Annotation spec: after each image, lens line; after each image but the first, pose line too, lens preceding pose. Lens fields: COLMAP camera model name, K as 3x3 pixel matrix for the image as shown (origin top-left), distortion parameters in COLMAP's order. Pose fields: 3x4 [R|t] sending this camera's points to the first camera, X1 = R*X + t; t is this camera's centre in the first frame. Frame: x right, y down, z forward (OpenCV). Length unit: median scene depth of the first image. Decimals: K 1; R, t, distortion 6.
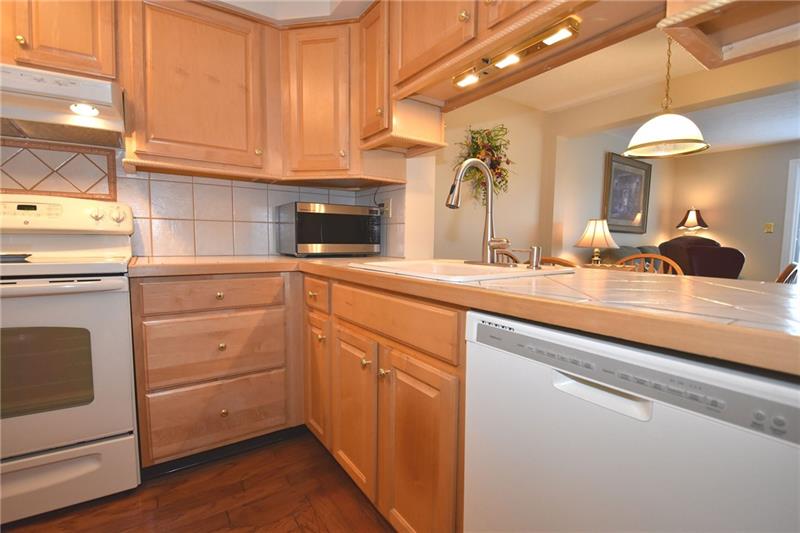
lens RADIAL K [[367.7, 0, 400.0], [0, 367.7, 266.5], [0, 0, 1]] dist [0.019324, -0.028515]
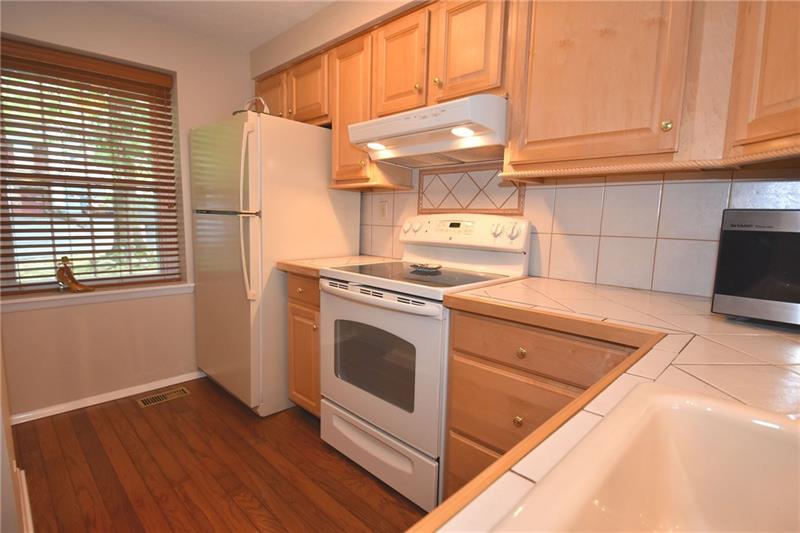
lens RADIAL K [[406.7, 0, 400.0], [0, 406.7, 266.5], [0, 0, 1]] dist [0.003579, 0.000282]
pose [[0.185465, 0.110115, -0.976462, 0.196713], [-0.083955, 0.991844, 0.095903, -0.123220], [0.979058, 0.064192, 0.193197, 0.510660]]
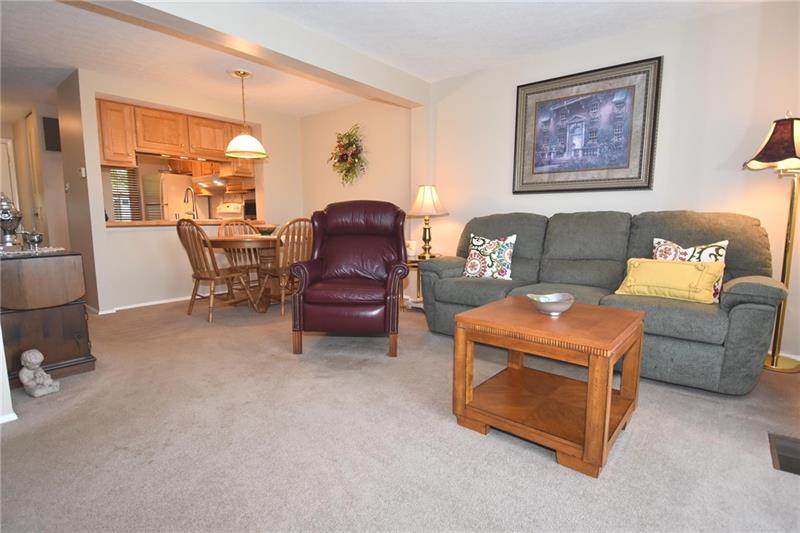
lens RADIAL K [[386.7, 0, 400.0], [0, 386.7, 266.5], [0, 0, 1]] dist [-0.019185, -0.000018]
pose [[0.297672, 0.104261, -0.948958, 3.104496], [-0.061819, 0.994037, 0.089822, -0.006824], [0.952664, 0.031927, 0.302343, 1.350600]]
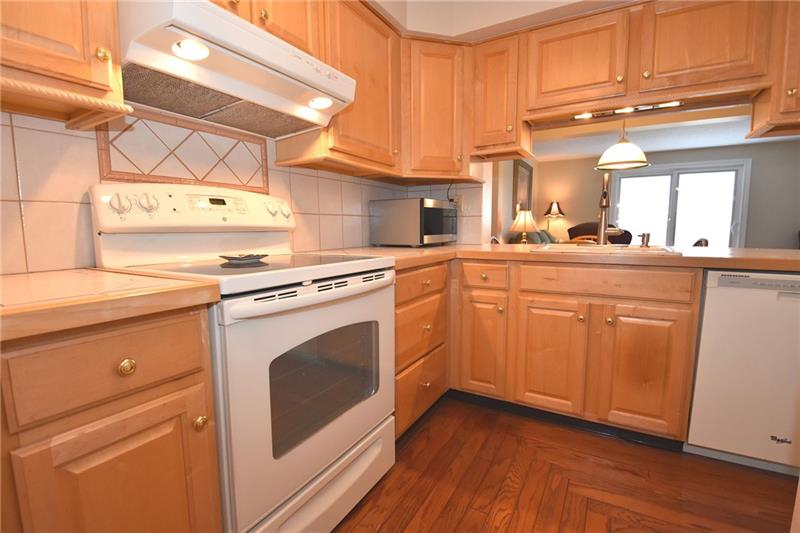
lens RADIAL K [[367.7, 0, 400.0], [0, 367.7, 266.5], [0, 0, 1]] dist [0.019324, -0.028515]
pose [[0.905188, -0.062249, 0.420429, -0.883763], [0.046449, 0.997780, 0.047728, -0.025471], [-0.422467, -0.023674, 0.906069, 0.008068]]
